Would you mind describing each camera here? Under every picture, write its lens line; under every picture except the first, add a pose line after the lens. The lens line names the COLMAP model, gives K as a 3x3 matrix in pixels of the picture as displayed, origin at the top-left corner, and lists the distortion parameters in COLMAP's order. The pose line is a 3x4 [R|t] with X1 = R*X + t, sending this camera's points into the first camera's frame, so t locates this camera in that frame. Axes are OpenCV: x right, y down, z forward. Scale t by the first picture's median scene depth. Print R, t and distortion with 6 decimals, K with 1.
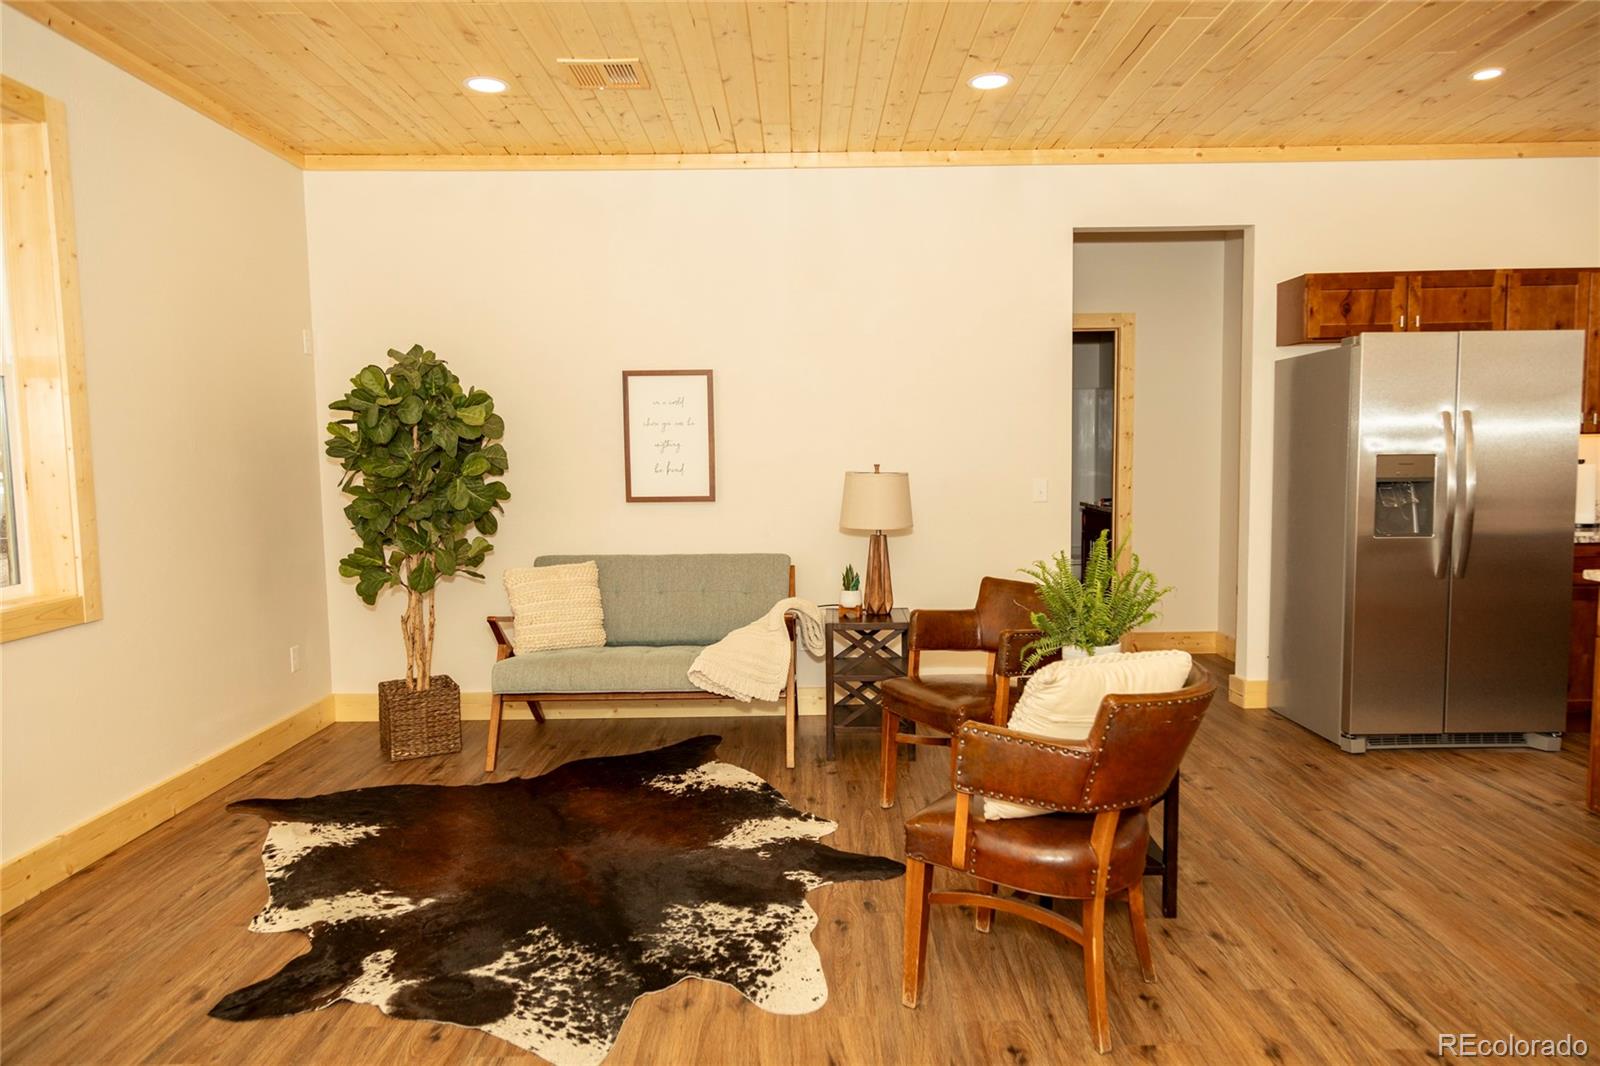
lens RADIAL K [[1051.9, 0, 818.7], [0, 1051.9, 535.4], [0, 0, 1]] dist [0.003691, 0.001303]
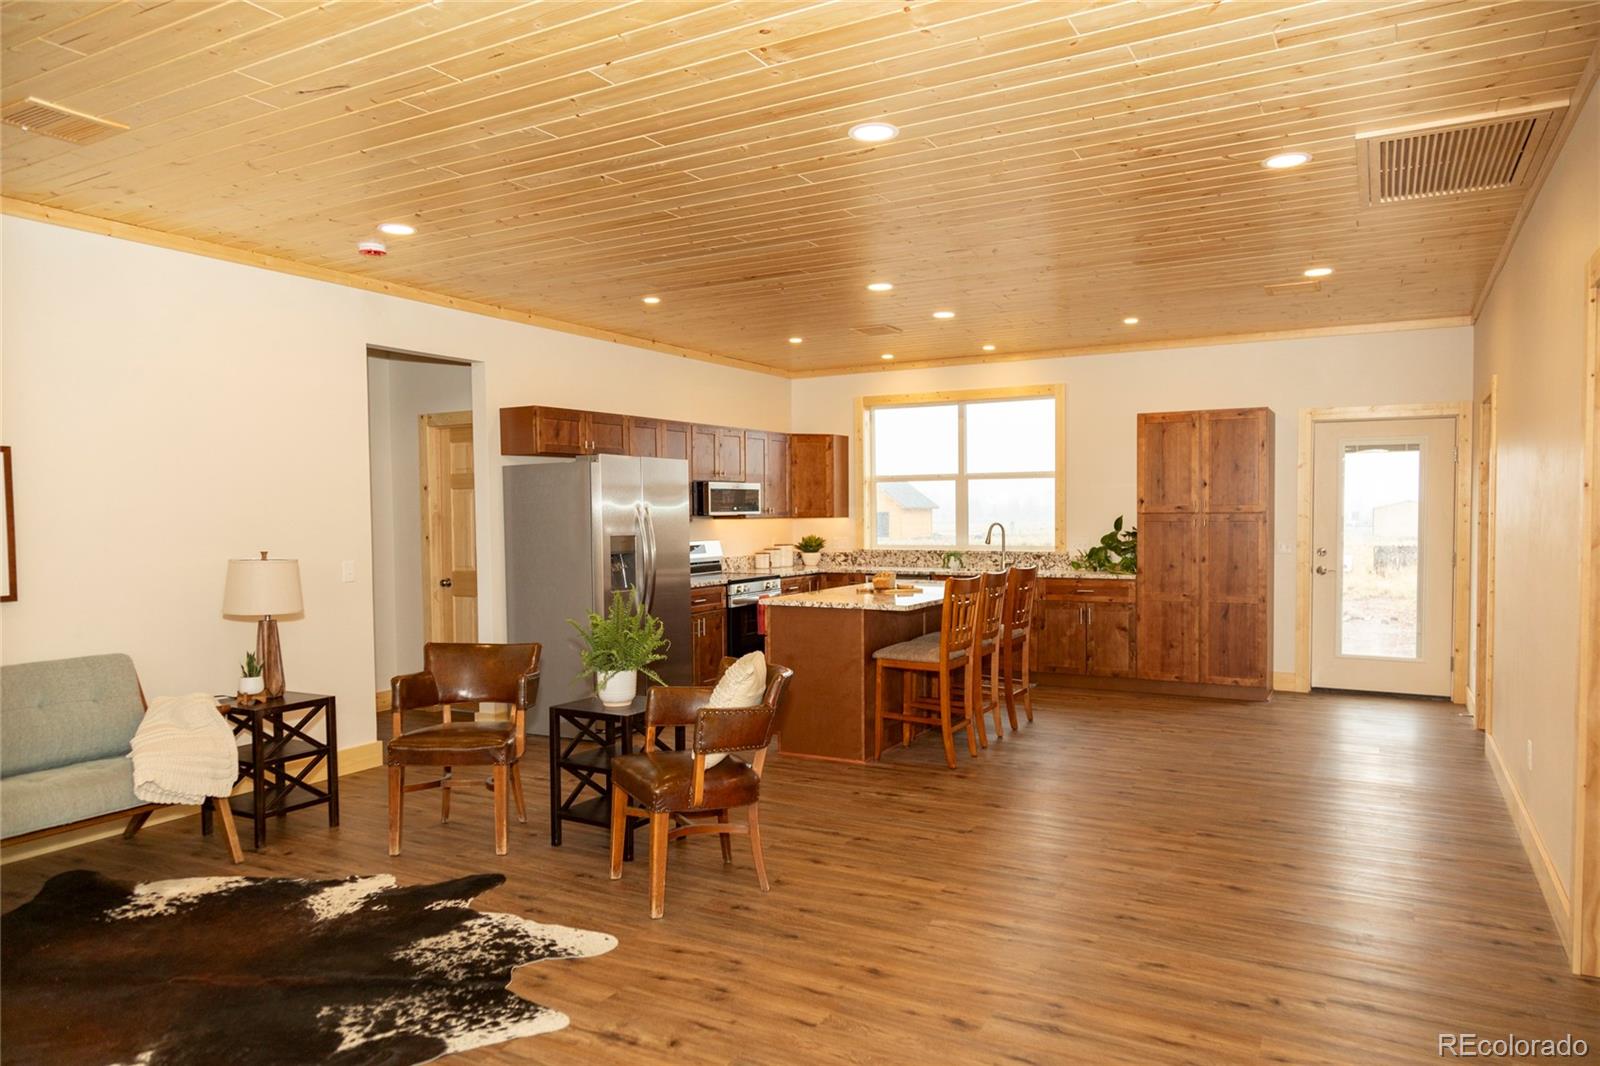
lens RADIAL K [[1045.5, 0, 809.5], [0, 1045.5, 540.5], [0, 0, 1]] dist [0.010823, 0.000316]
pose [[0.491243, -0.016641, 0.870863, -0.649781], [0.077297, 0.996706, -0.024557, -0.013639], [-0.867586, 0.079379, 0.490911, 0.038140]]
